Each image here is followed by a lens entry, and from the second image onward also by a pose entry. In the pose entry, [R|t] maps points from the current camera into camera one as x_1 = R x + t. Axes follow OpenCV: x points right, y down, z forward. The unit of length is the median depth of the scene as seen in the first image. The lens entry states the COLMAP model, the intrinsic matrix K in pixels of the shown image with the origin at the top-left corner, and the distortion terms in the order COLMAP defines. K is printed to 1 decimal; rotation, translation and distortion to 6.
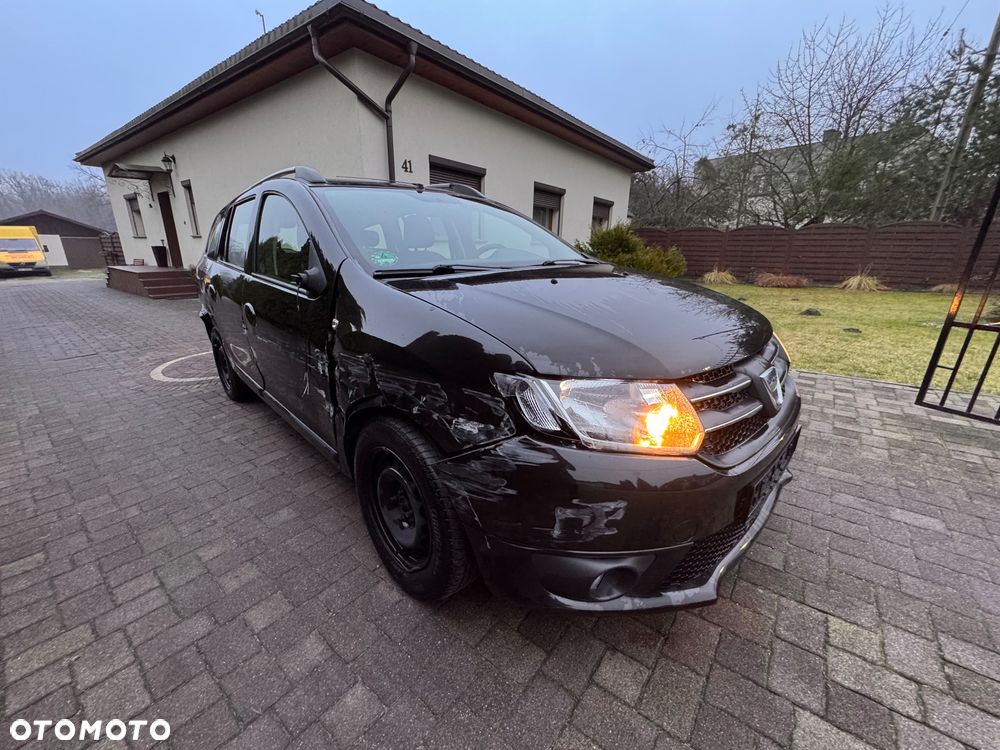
lens RADIAL K [[401.3, 0, 499.0], [0, 401.3, 374.3], [0, 0, 1]] dist [-0.000124, -0.000104]
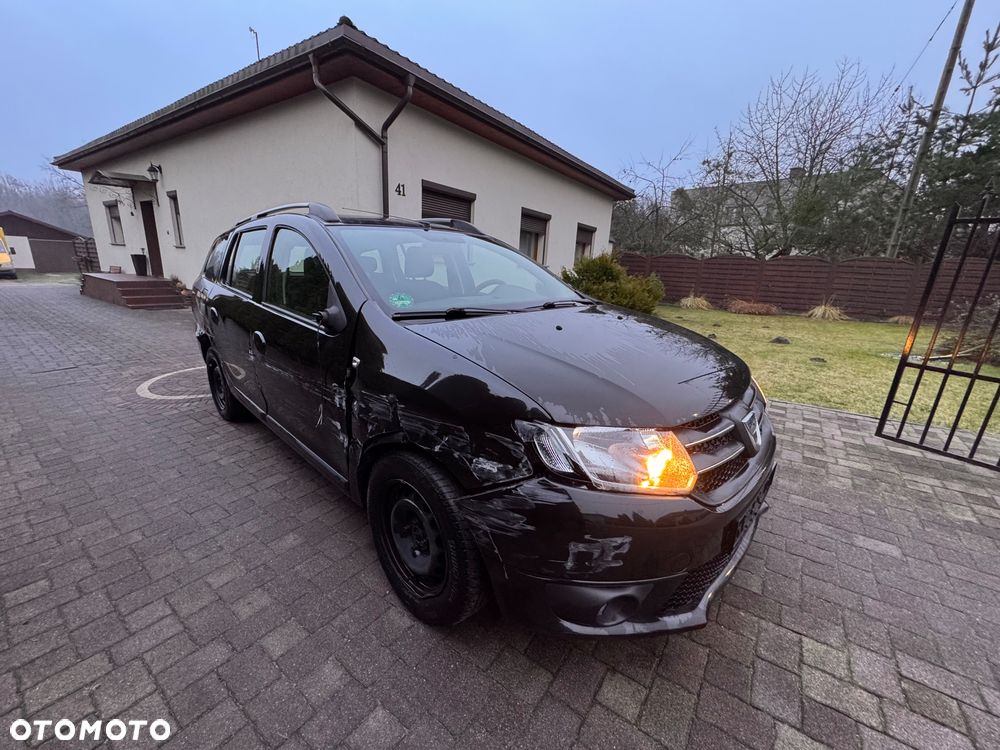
lens RADIAL K [[400.2, 0, 499.2], [0, 400.2, 374.3], [0, 0, 1]] dist [0.000435, -0.000332]
pose [[0.998585, 0.020967, 0.048869, -0.075393], [-0.019140, 0.999111, -0.037548, -0.057723], [-0.049613, 0.036560, 0.998099, -0.080142]]
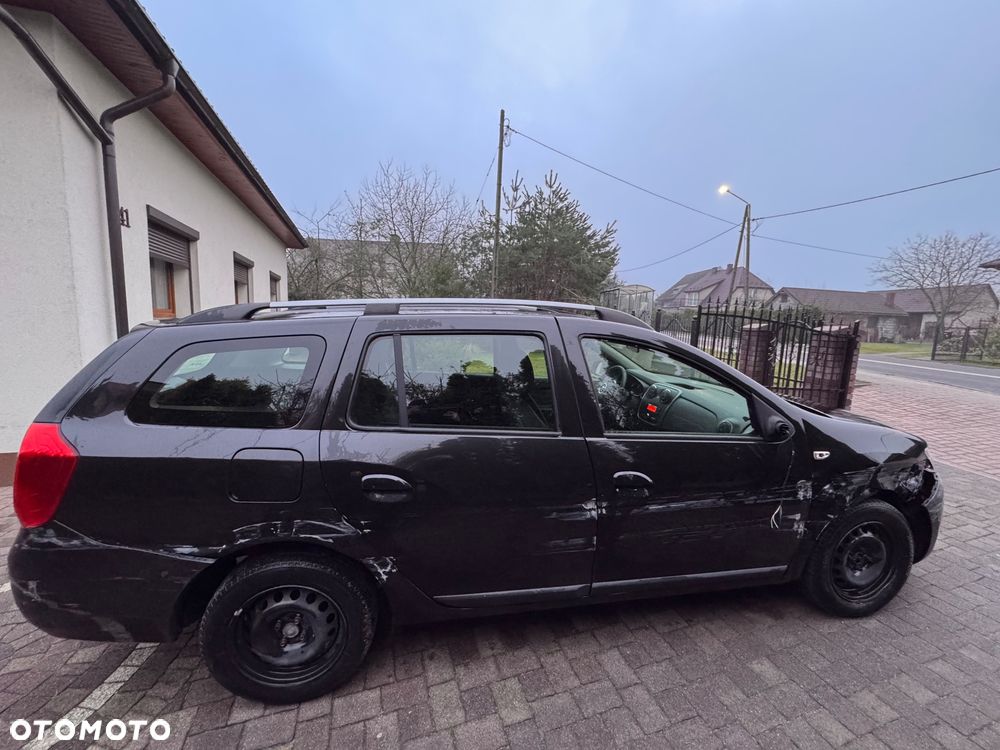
lens RADIAL K [[401.3, 0, 499.0], [0, 401.3, 374.3], [0, 0, 1]] dist [-0.000124, -0.000104]
pose [[0.550840, -0.104227, 0.828077, -2.014032], [0.227515, 0.973348, -0.028832, -0.573832], [-0.803002, 0.204282, 0.559872, 1.022817]]
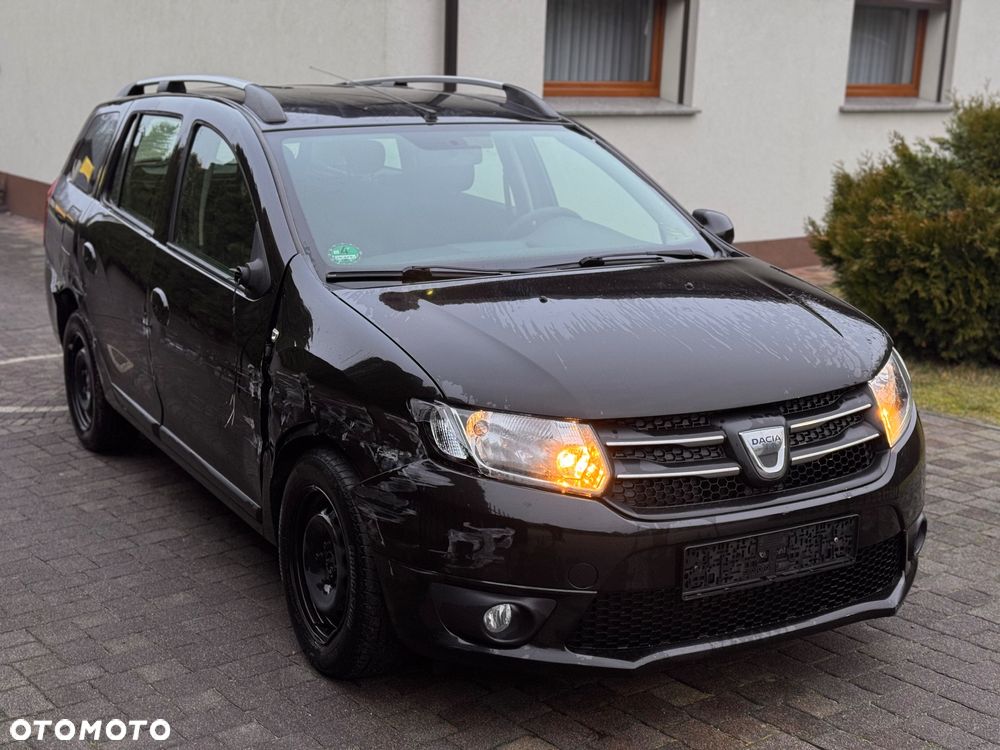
lens RADIAL K [[1388.1, 0, 500.0], [0, 1388.1, 375.0], [0, 0, 1]] dist [0.223045, -0.467626]
pose [[0.968260, 0.071471, -0.239510, 0.691855], [-0.091208, 0.993200, -0.072351, 0.113593], [0.232711, 0.091900, 0.968194, -1.569853]]
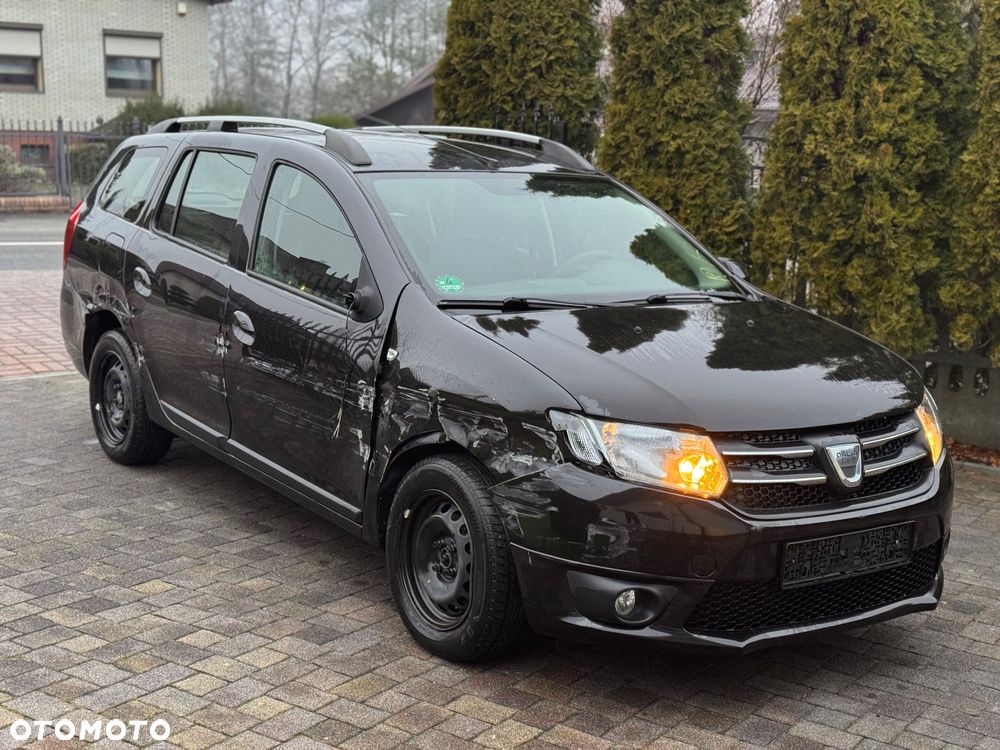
lens RADIAL K [[1388.1, 0, 500.0], [0, 1388.1, 375.0], [0, 0, 1]] dist [0.223045, -0.467626]
pose [[0.987666, 0.091524, -0.127039, 0.230146], [-0.106570, 0.987376, -0.117181, 0.254324], [0.114711, 0.129274, 0.984952, -1.997933]]
